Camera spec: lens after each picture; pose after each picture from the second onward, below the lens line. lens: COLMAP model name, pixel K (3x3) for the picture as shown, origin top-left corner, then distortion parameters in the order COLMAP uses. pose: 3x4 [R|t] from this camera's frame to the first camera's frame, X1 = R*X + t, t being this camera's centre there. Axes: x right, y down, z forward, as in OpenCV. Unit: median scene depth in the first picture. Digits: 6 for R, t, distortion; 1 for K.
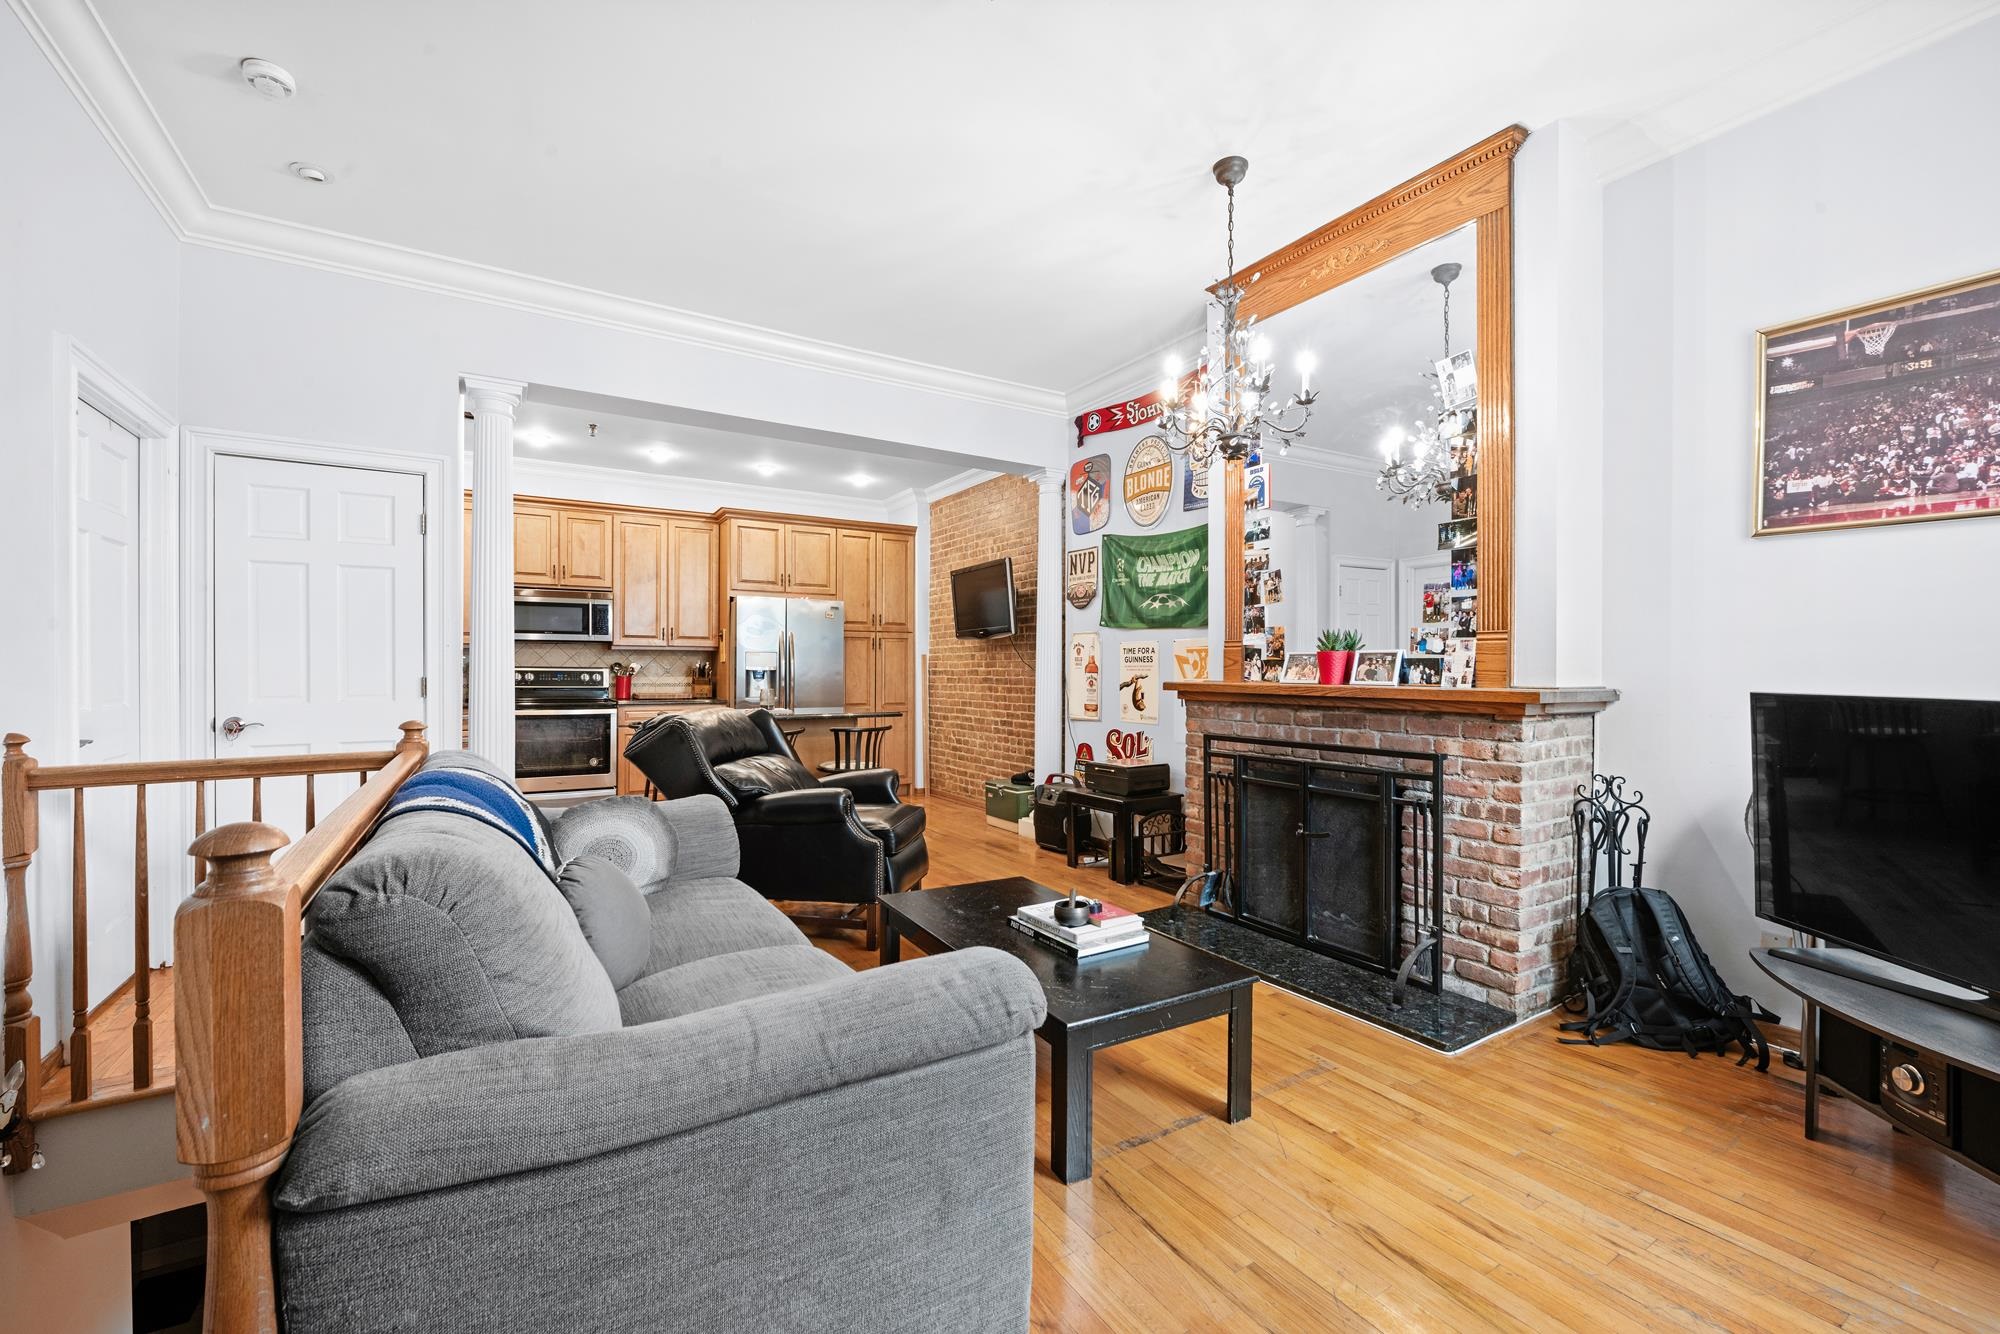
lens RADIAL K [[798.5, 0, 1001.8], [0, 798.5, 673.1], [0, 0, 1]] dist [-0.004029, -0.000717]
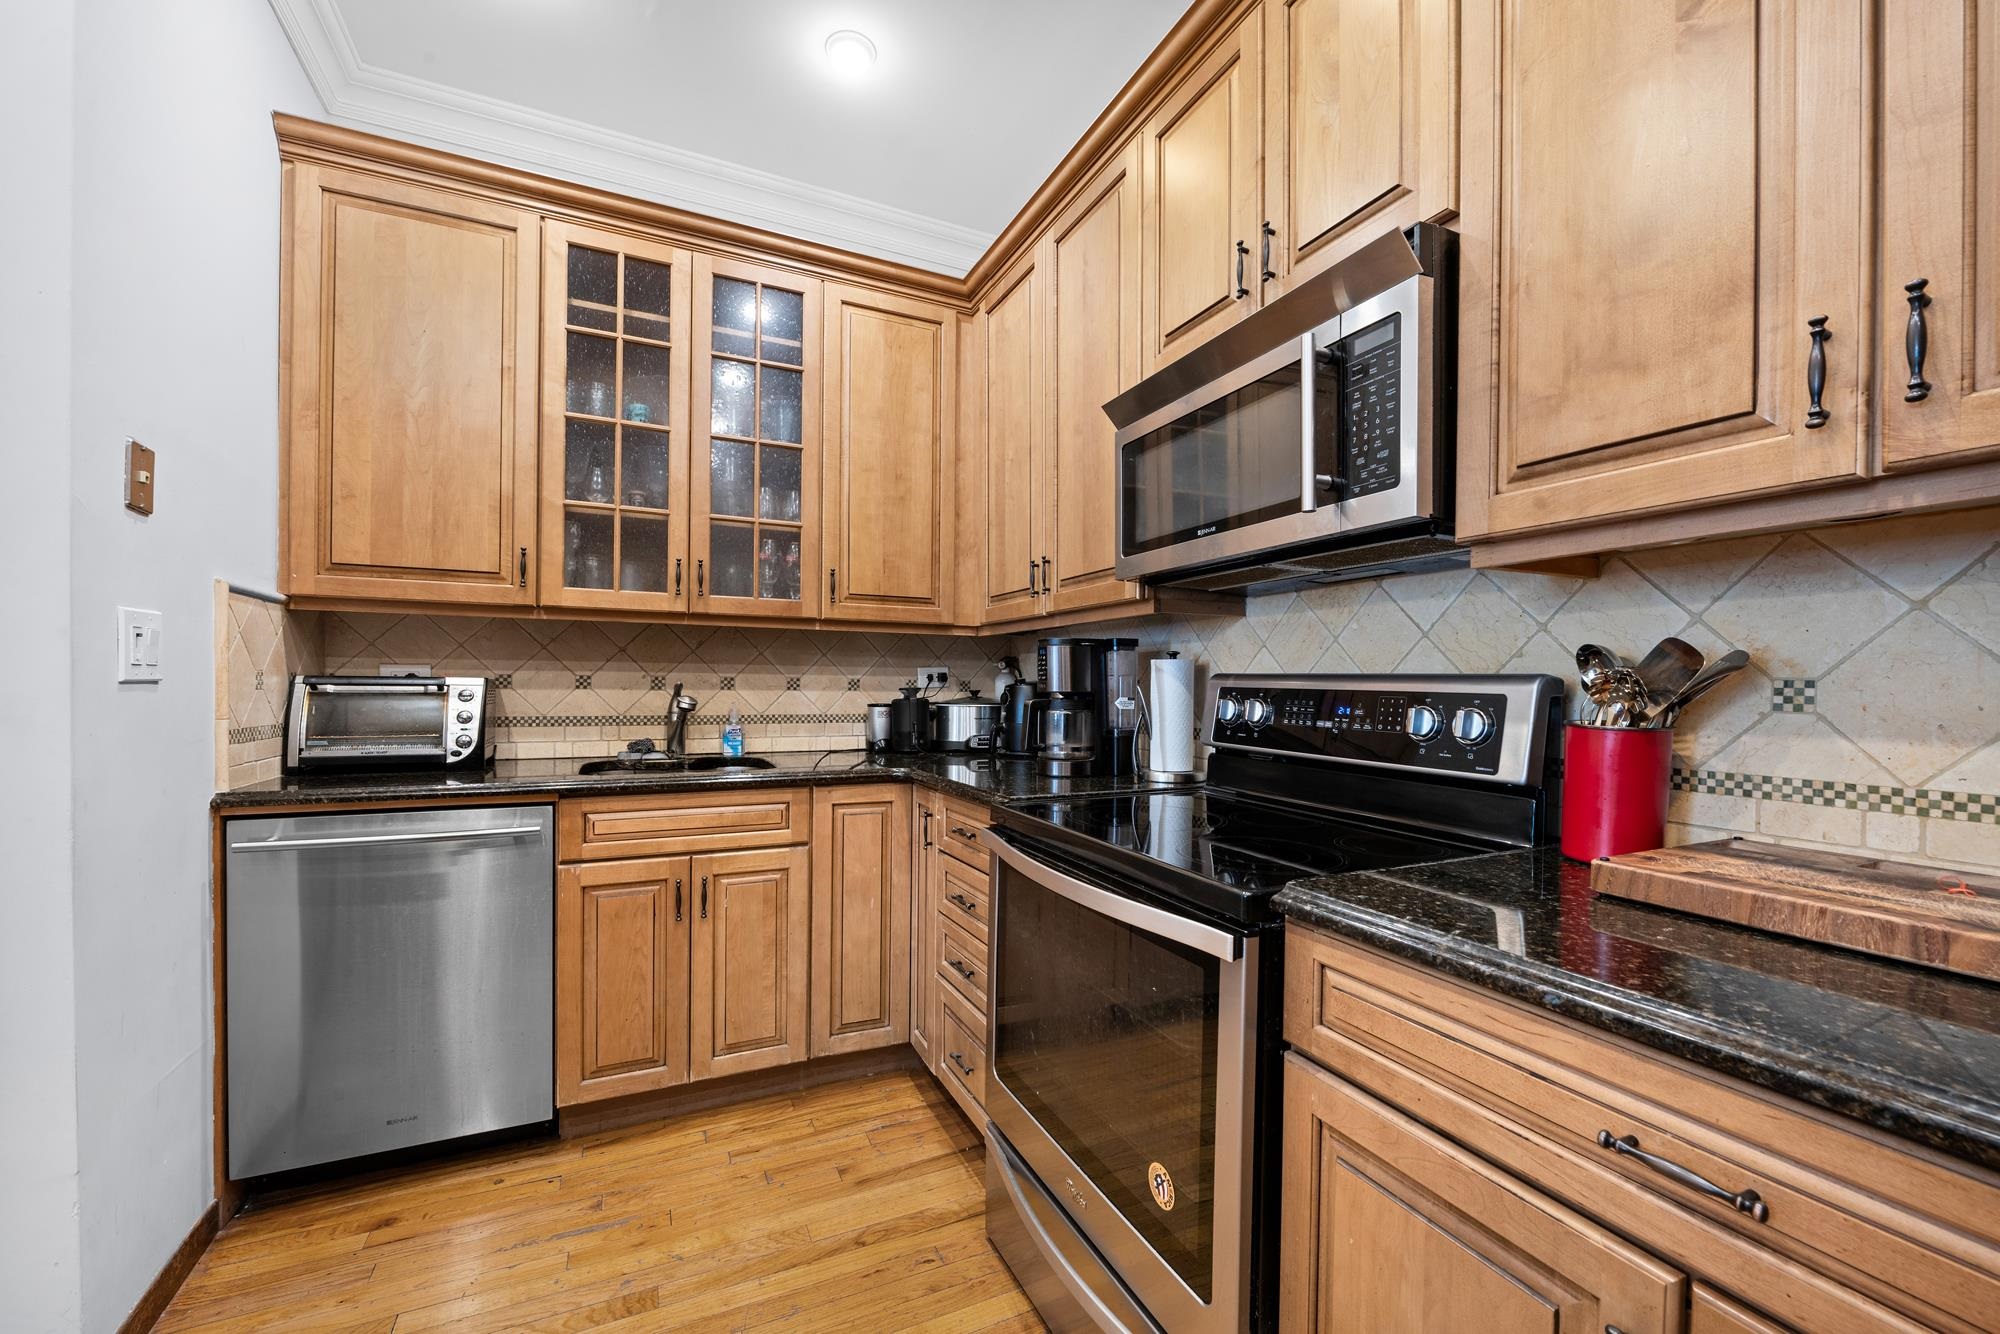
lens RADIAL K [[798.5, 0, 1001.9], [0, 798.5, 679.3], [0, 0, 1]] dist [-0.004029, -0.000717]
pose [[-0.127445, -0.009732, -0.991798, -0.353876], [-0.007581, 0.999932, -0.008838, -0.003596], [0.991817, 0.006392, -0.127510, 1.071554]]
